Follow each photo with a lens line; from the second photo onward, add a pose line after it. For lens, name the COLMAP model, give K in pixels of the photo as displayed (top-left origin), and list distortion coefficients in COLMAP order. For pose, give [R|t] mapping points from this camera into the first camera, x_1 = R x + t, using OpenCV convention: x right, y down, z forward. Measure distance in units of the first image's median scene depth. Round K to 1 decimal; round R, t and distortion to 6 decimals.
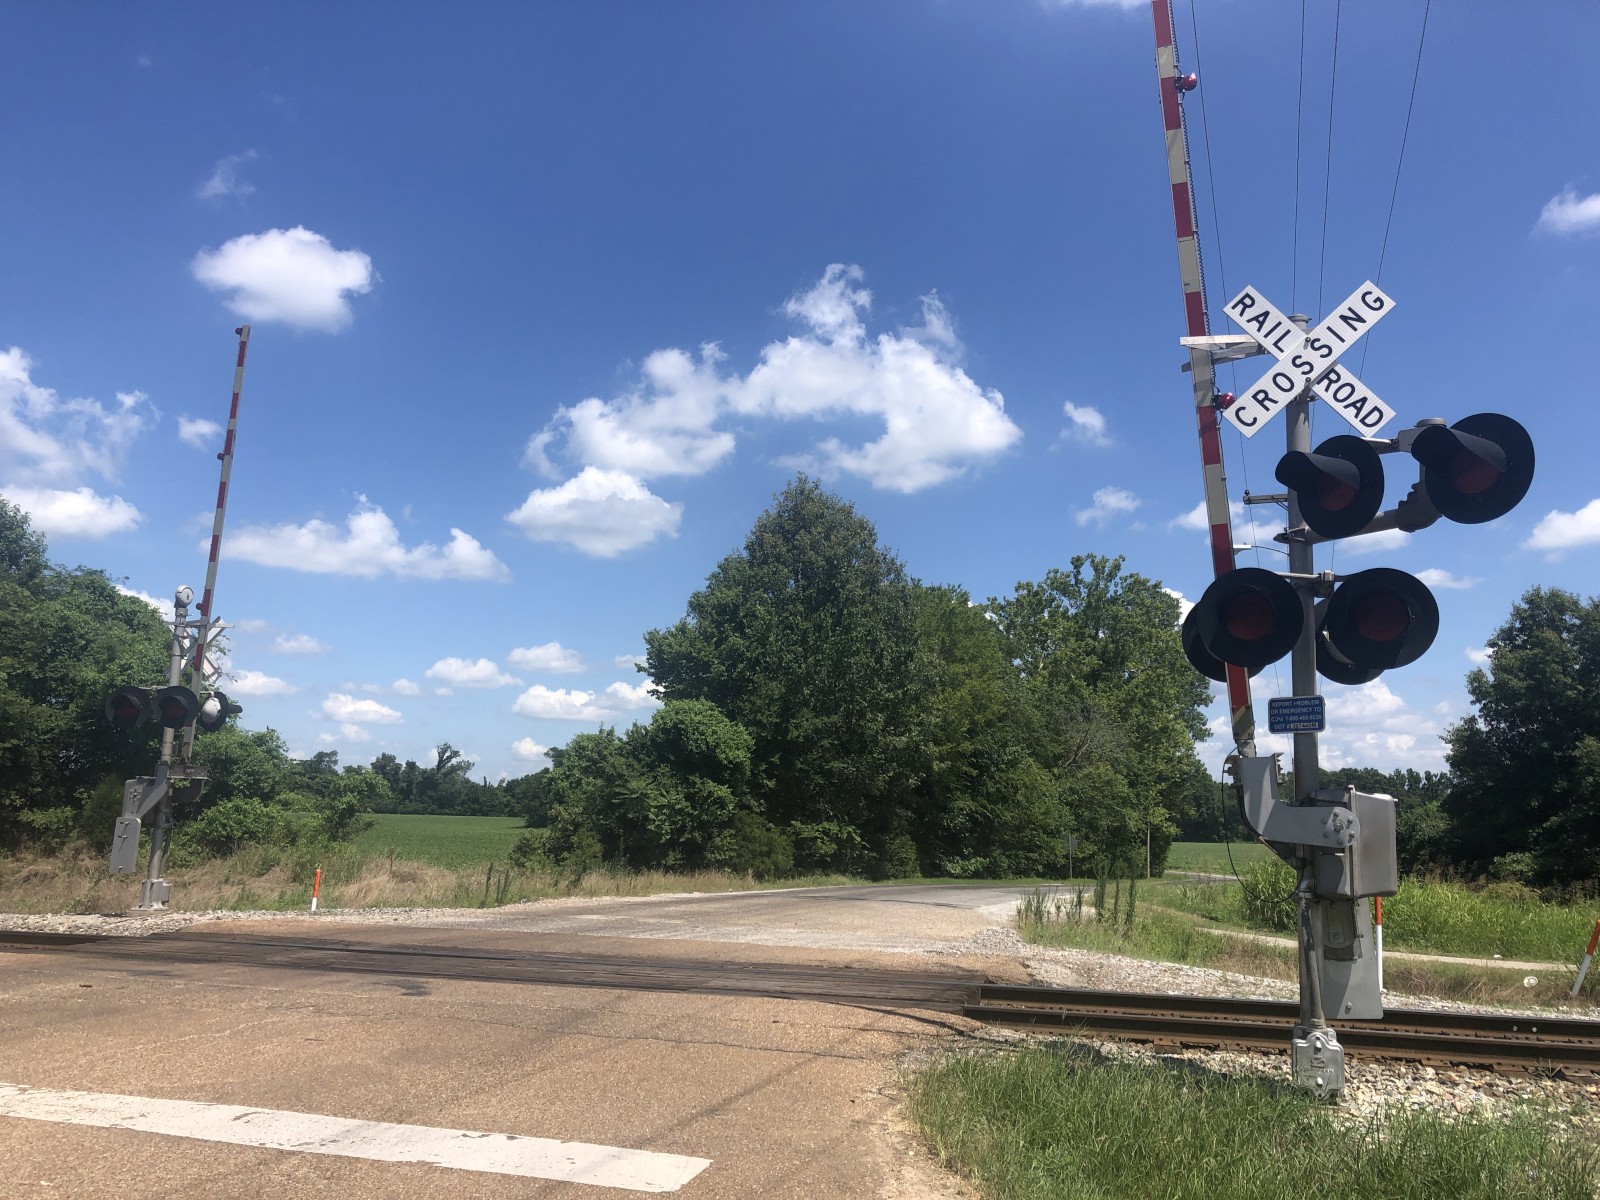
lens RADIAL K [[1297.7, 0, 782.3], [0, 1297.7, 571.9], [0, 0, 1]] dist [0.110450, -0.163261]
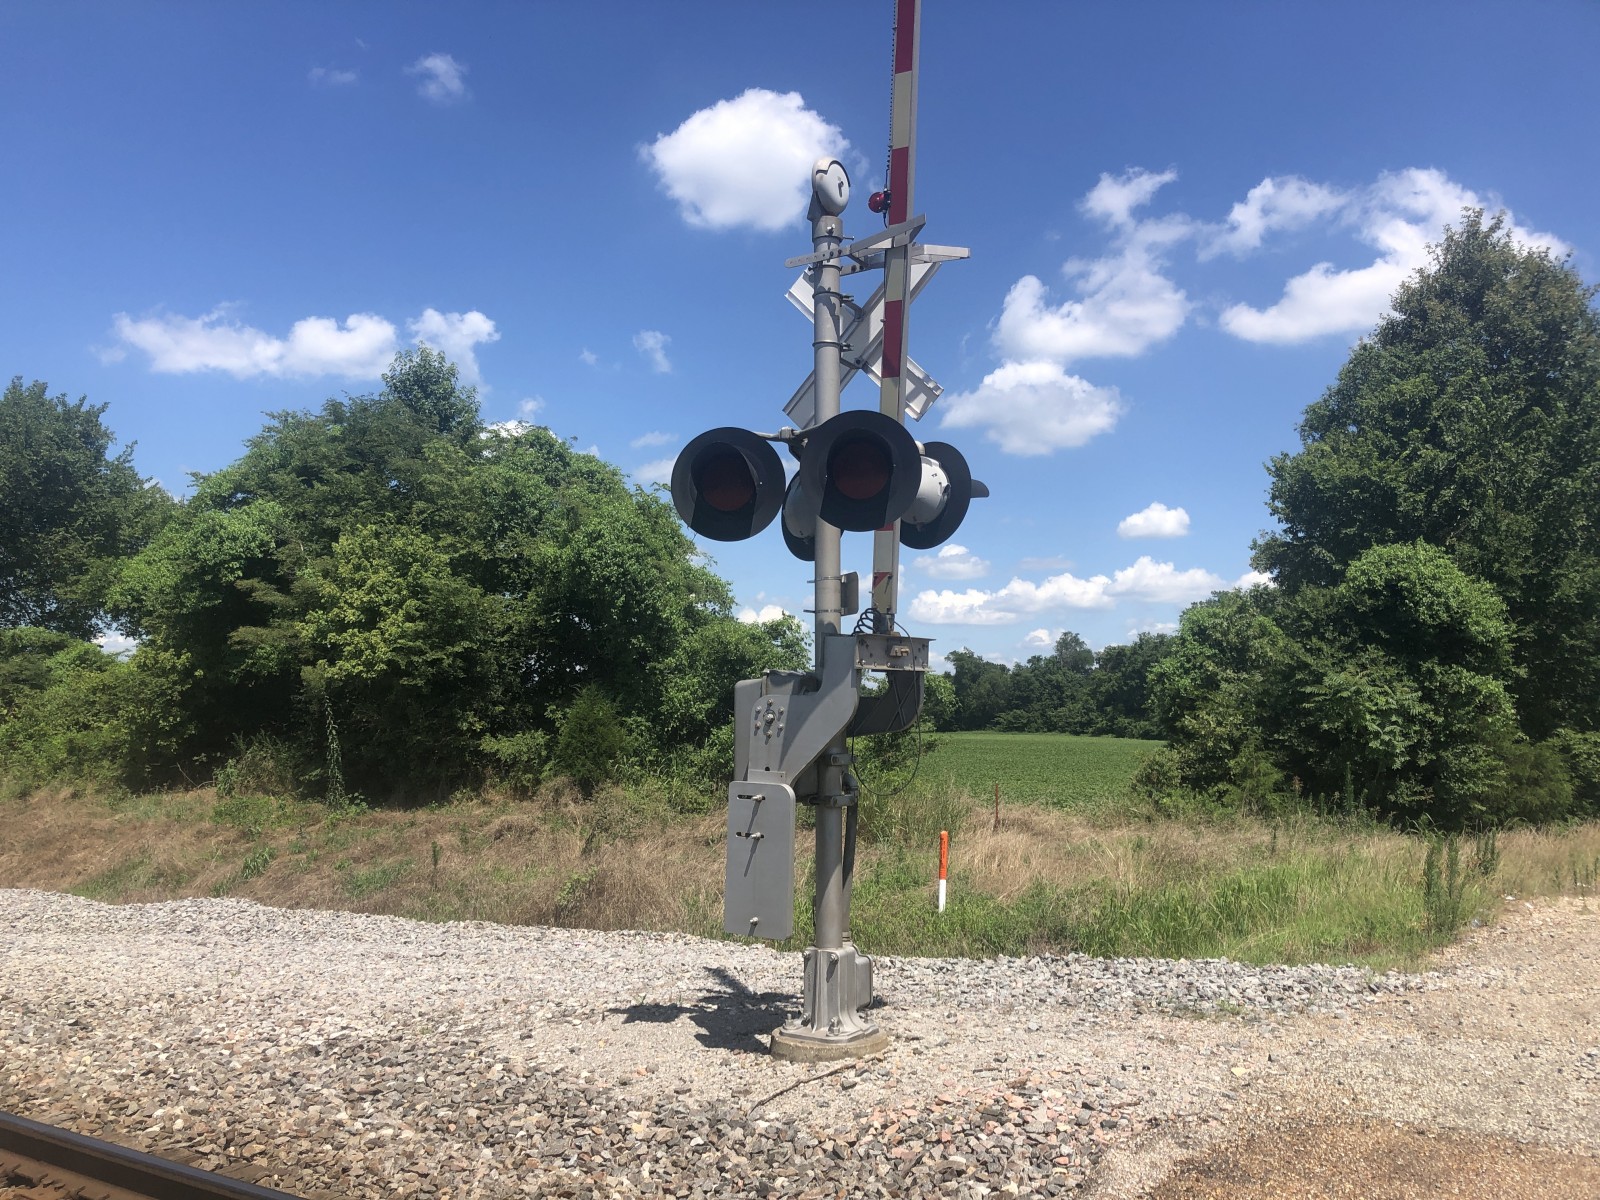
lens RADIAL K [[1306.6, 0, 800.5], [0, 1306.6, 569.1], [0, 0, 1]] dist [0.008878, 0.002473]
pose [[0.961607, -0.058367, -0.268152, -0.194432], [0.077293, 0.995167, 0.060568, 0.053660], [0.263321, -0.078969, 0.961471, 0.336177]]
